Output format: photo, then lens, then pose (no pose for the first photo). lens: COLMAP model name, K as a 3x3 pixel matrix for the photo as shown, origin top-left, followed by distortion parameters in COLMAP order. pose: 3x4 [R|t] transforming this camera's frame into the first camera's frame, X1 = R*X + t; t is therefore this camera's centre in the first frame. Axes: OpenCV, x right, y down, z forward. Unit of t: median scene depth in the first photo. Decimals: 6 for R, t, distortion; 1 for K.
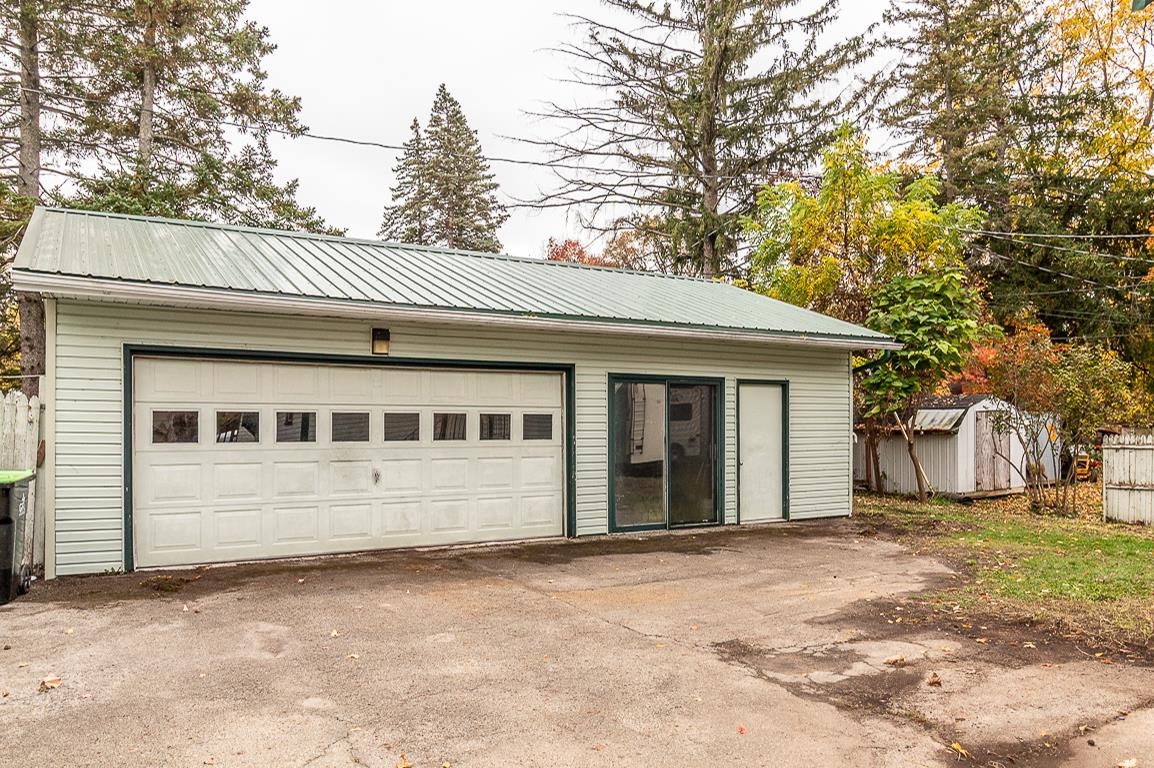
lens RADIAL K [[866.0, 0, 577.0], [0, 866.0, 384.0], [0, 0, 1]] dist [-0.001816, -0.001746]
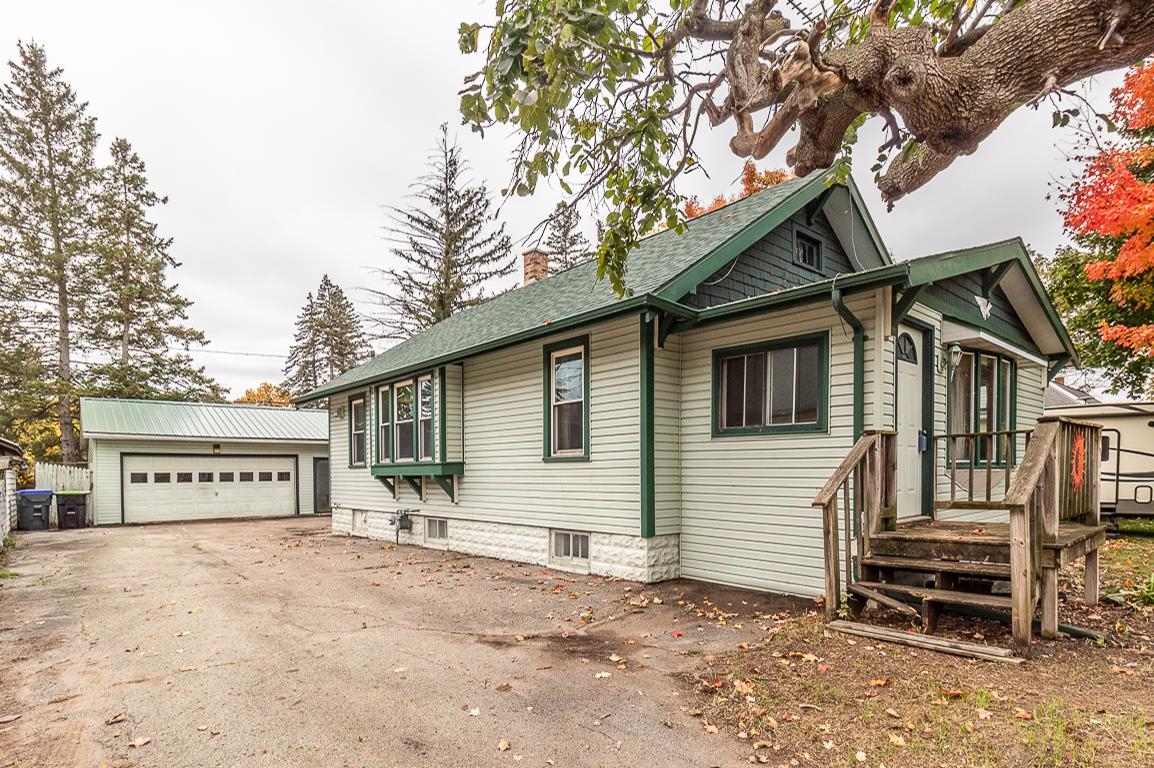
lens RADIAL K [[602.6, 0, 572.2], [0, 602.6, 470.6], [0, 0, 1]] dist [0.042238, -0.000463]
pose [[0.985132, -0.013289, 0.171282, 0.581529], [0.007151, 0.999312, 0.036403, -0.039096], [-0.171648, -0.034637, 0.984549, -1.214511]]
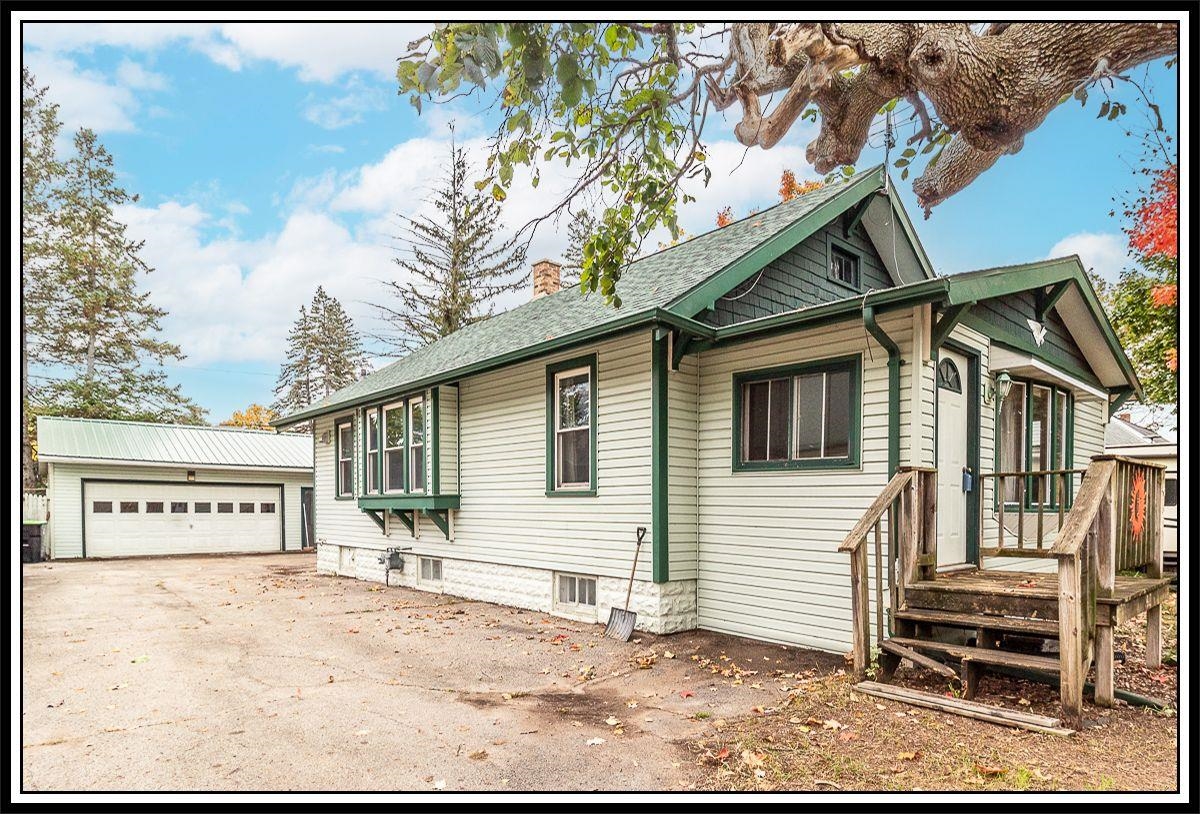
lens RADIAL K [[659.4, 0, 602.6], [0, 659.4, 500.0], [0, 0, 1]] dist [0.040491, 0.000969]
pose [[0.983899, 0.004657, 0.178664, 0.614385], [-0.009510, 0.999608, 0.026317, -0.038367], [-0.178471, -0.027592, 0.983558, -1.194826]]
